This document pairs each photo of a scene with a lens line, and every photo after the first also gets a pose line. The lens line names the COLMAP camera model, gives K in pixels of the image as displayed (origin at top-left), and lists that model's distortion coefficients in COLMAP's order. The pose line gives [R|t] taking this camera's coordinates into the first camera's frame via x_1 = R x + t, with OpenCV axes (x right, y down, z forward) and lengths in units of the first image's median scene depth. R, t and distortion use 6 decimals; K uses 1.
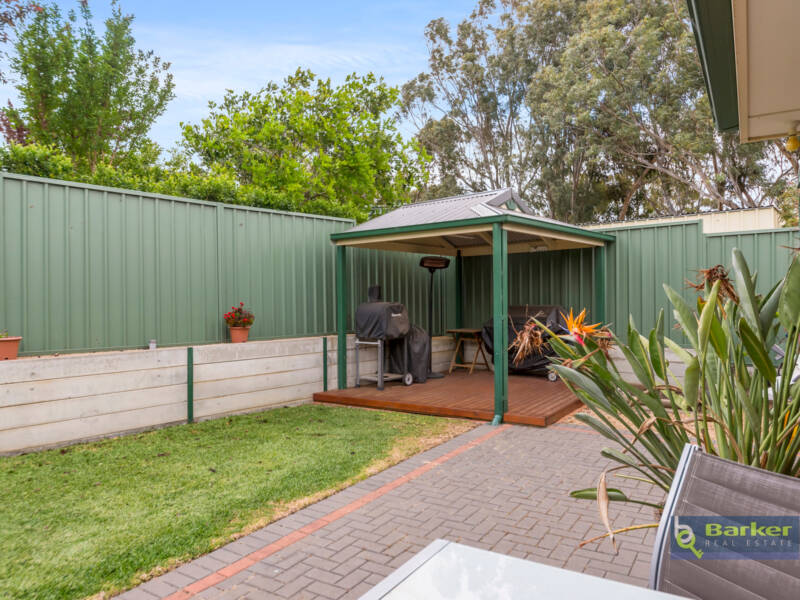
lens RADIAL K [[545.3, 0, 401.7], [0, 545.3, 301.7], [0, 0, 1]] dist [0.002820, 0.000087]
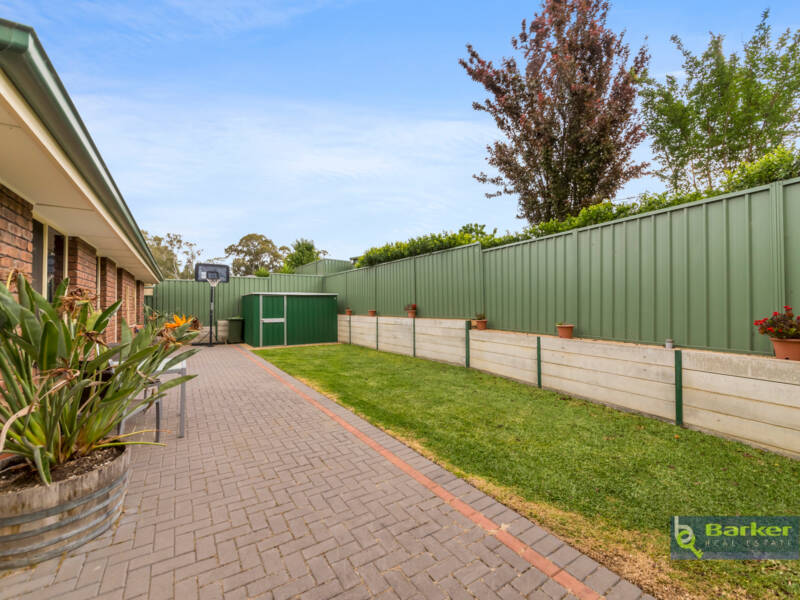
lens RADIAL K [[329.1, 0, 401.3], [0, 329.1, 302.0], [0, 0, 1]] dist [-0.002761, -0.000134]
pose [[-0.396975, -0.000977, -0.917829, 0.449955], [0.007598, 0.999962, -0.004350, -0.008874], [0.917798, -0.008700, -0.396952, 0.926103]]
